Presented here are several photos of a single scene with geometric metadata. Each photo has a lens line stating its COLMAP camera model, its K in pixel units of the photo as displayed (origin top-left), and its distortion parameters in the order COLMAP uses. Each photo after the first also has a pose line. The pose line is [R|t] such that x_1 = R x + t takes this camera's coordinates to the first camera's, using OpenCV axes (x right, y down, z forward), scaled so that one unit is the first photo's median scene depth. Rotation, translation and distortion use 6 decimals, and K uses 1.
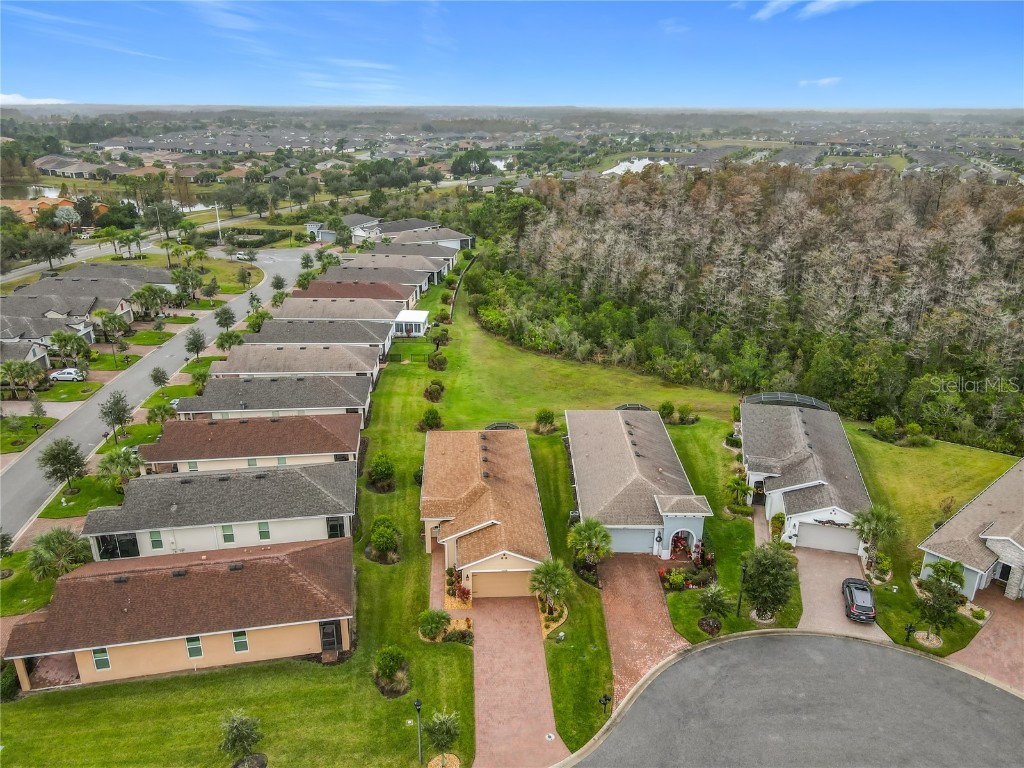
lens RADIAL K [[772.5, 0, 513.7], [0, 772.5, 393.1], [0, 0, 1]] dist [0.006563, 0.003940]
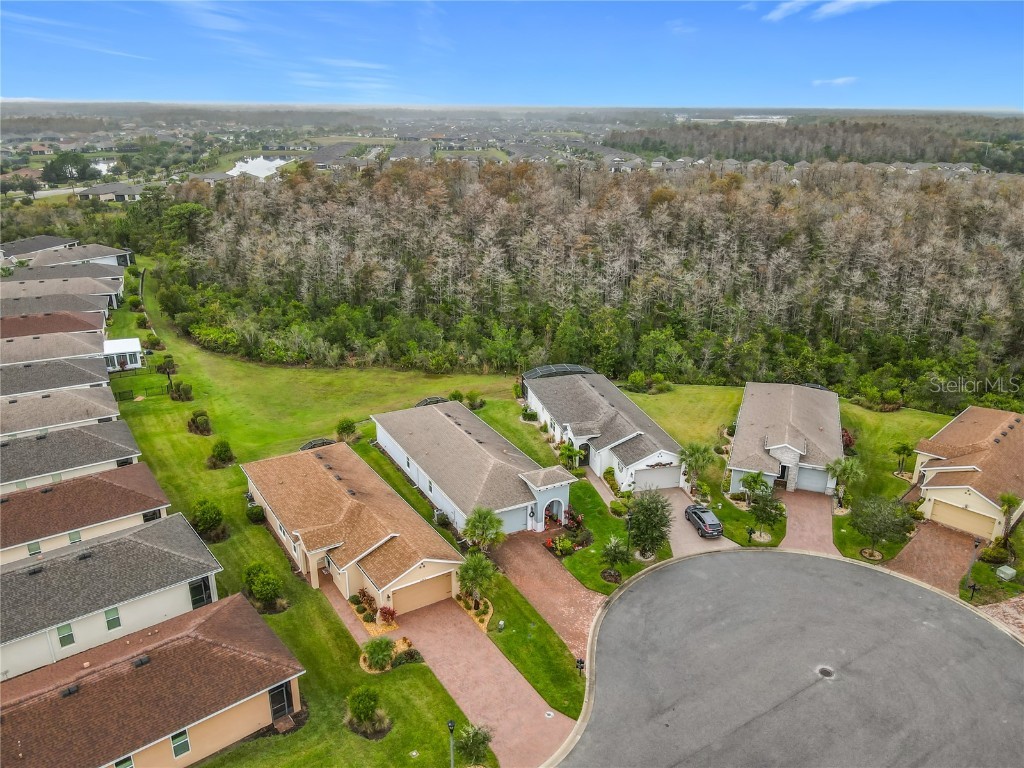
lens RADIAL K [[786.6, 0, 512.0], [0, 786.6, 384.0], [0, 0, 1]] dist [-0.012684, 0.002279]
pose [[0.870665, -0.160305, 0.465022, -0.239835], [0.165517, 0.985753, 0.029915, -0.017892], [-0.463193, 0.050923, 0.884793, 0.041932]]
